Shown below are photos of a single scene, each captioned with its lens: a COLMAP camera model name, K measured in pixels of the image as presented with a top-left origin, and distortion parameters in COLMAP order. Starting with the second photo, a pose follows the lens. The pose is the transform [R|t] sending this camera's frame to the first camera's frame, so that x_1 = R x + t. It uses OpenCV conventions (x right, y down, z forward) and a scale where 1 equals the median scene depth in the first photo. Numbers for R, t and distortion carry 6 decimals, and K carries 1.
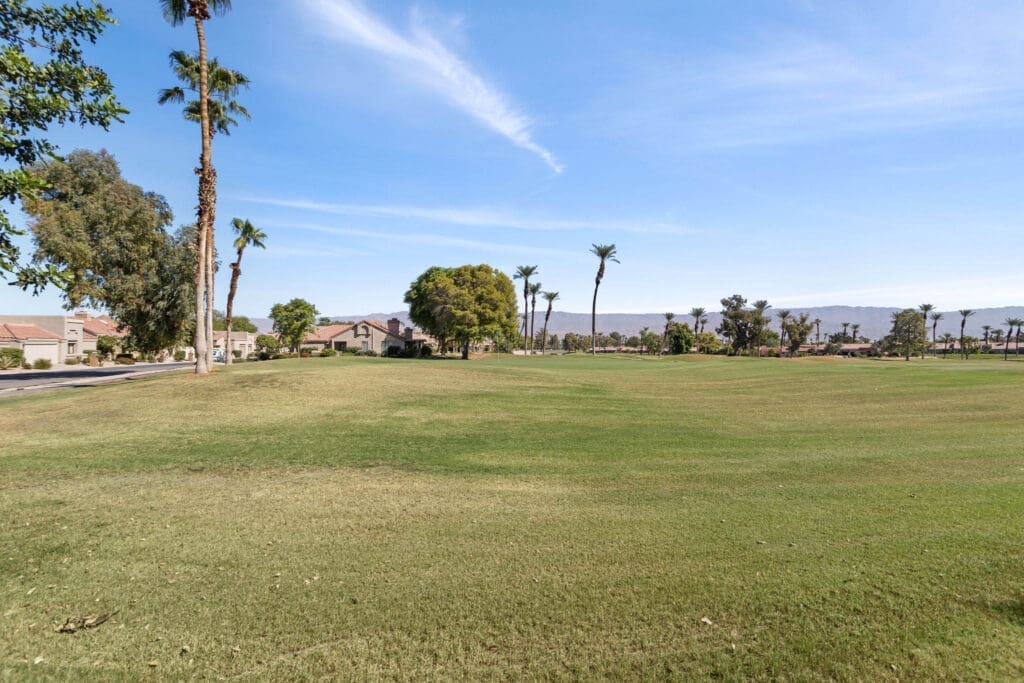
lens RADIAL K [[484.2, 0, 523.3], [0, 484.2, 337.5], [0, 0, 1]] dist [0.003603, -0.002008]
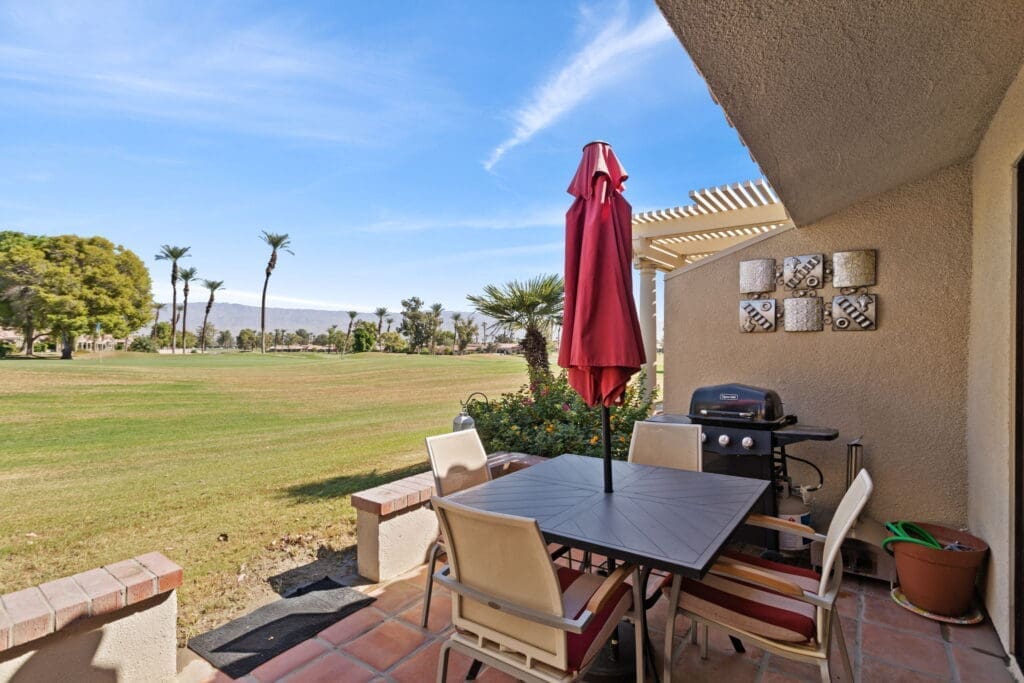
lens RADIAL K [[484.2, 0, 524.8], [0, 484.2, 348.0], [0, 0, 1]] dist [0.003603, -0.002008]
pose [[0.815232, 0.002428, 0.579130, 0.023846], [-0.016475, 0.999684, 0.019000, 0.000619], [-0.578901, -0.025031, 0.815014, -0.029699]]
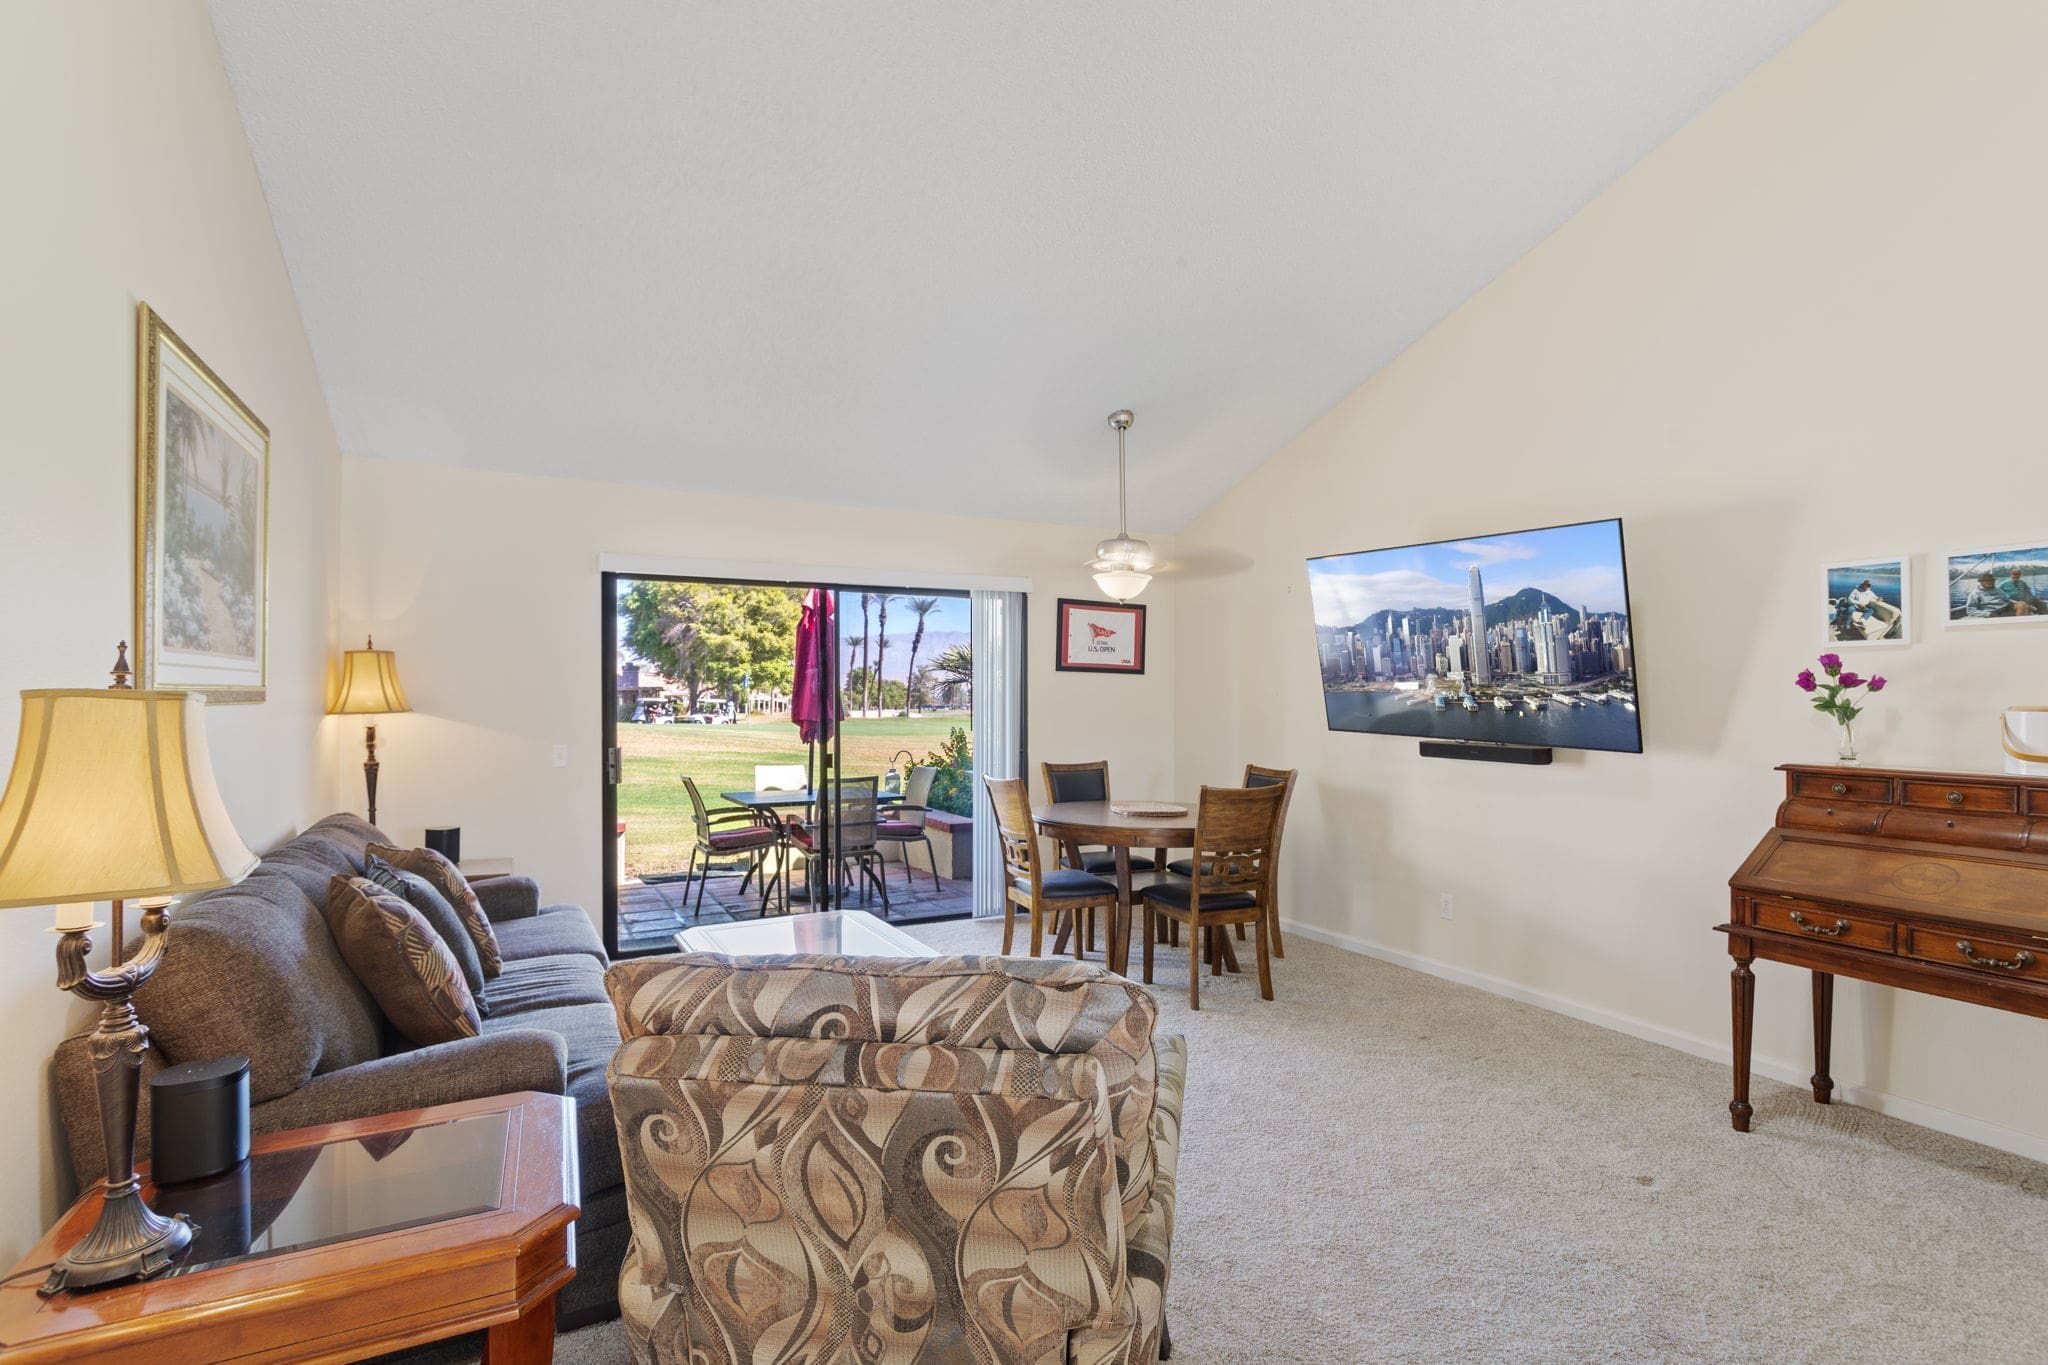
lens RADIAL K [[968.4, 0, 1031.4], [0, 968.4, 710.1], [0, 0, 1]] dist [0.003603, -0.002008]
pose [[0.989521, 0.004626, 0.144315, 0.052676], [-0.008359, 0.999646, 0.025269, -0.001020], [-0.144147, -0.026210, 0.989209, -0.104989]]
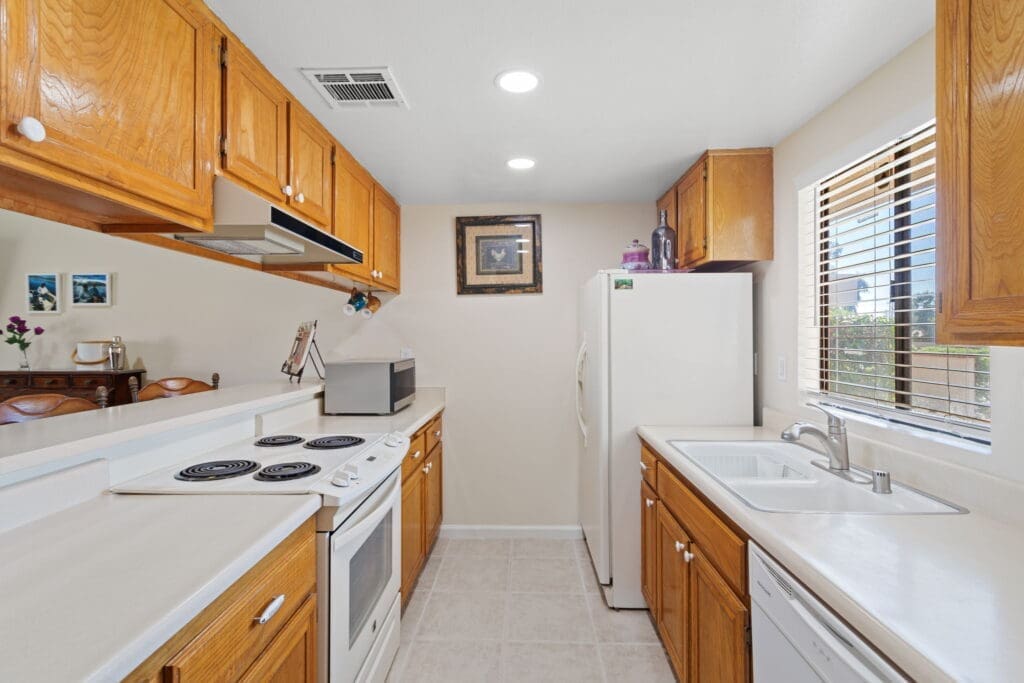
lens RADIAL K [[484.2, 0, 509.1], [0, 484.2, 334.4], [0, 0, 1]] dist [0.003603, -0.002008]
pose [[0.362287, 0.010669, 0.932005, 0.068563], [-0.011586, 0.999909, -0.006942, -0.001282], [-0.931994, -0.008283, 0.362378, -0.125043]]
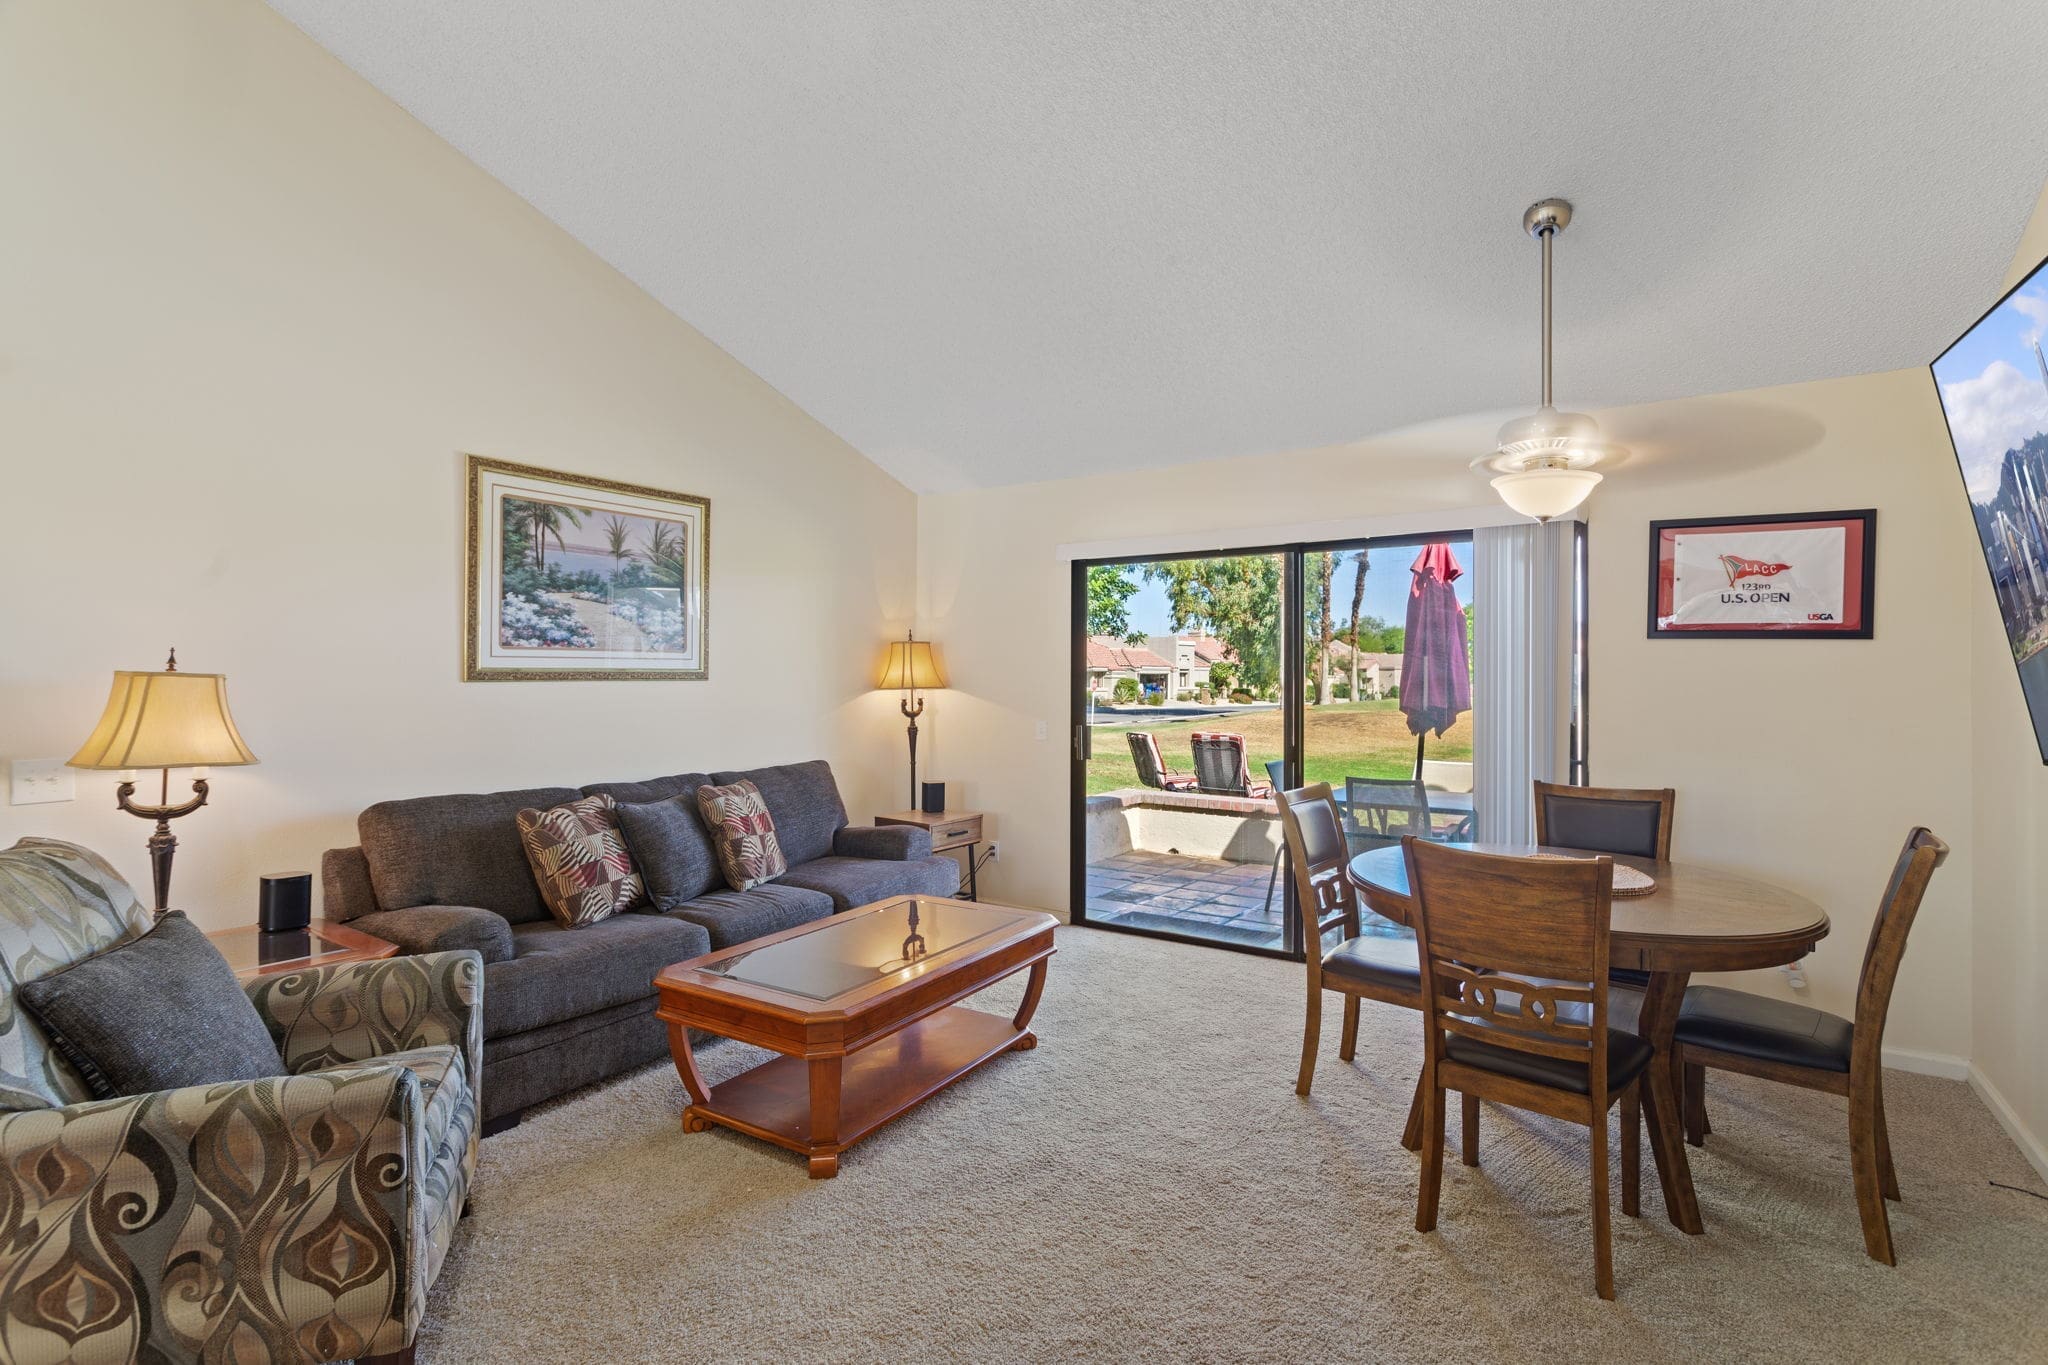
lens RADIAL K [[968.4, 0, 1021.6], [0, 968.4, 673.2], [0, 0, 1]] dist [0.003603, -0.002008]
pose [[0.603991, 0.005580, -0.796971, 0.087075], [0.002445, 0.999958, 0.008854, -0.000990], [0.796987, -0.007297, 0.603952, -0.081390]]
